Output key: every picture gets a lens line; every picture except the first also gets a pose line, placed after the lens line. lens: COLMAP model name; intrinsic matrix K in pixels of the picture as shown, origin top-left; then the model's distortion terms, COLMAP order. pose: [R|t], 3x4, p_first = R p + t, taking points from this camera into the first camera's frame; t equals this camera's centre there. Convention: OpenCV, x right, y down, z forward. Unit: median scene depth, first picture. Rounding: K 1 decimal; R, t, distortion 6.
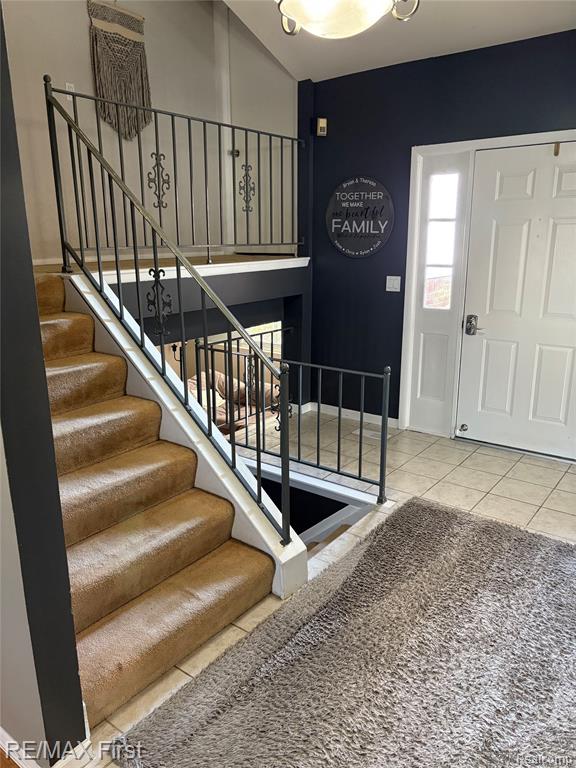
lens RADIAL K [[582.7, 0, 282.7], [0, 582.7, 384.0], [0, 0, 1]] dist [0.044554, -0.054349]
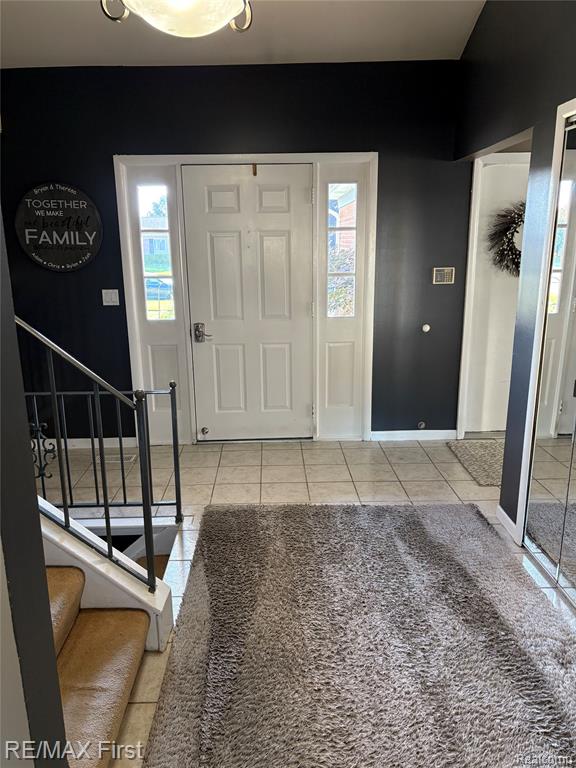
lens RADIAL K [[582.7, 0, 287.0], [0, 582.7, 385.7], [0, 0, 1]] dist [0.044554, -0.054349]
pose [[0.780556, -0.155274, 0.605493, -0.206313], [0.164537, 0.985534, 0.040624, -0.024323], [-0.603042, 0.067917, 0.794813, 0.089138]]
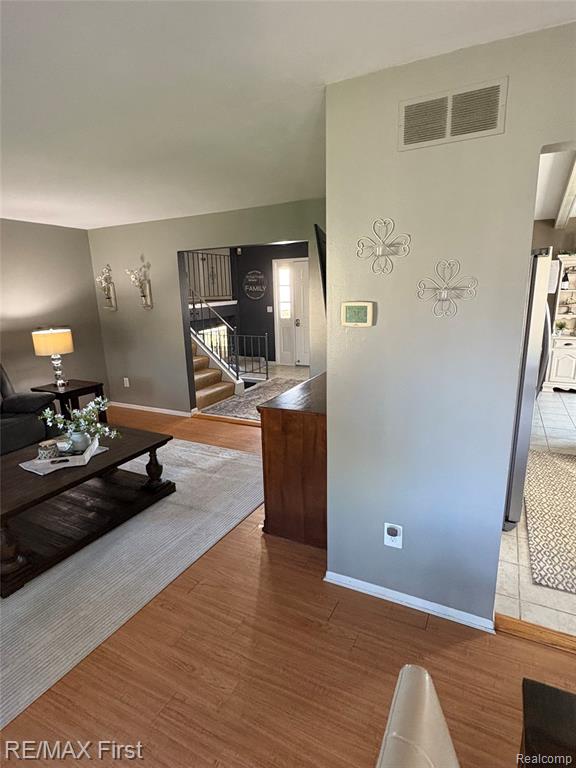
lens RADIAL K [[417.0, 0, 280.6], [0, 417.0, 381.6], [0, 0, 1]] dist [0.004397, 0.000811]
pose [[0.986277, -0.061182, 0.153346, -0.080464], [0.065034, 0.997678, -0.020229, 0.218944], [-0.151752, 0.029924, 0.987966, -0.964378]]
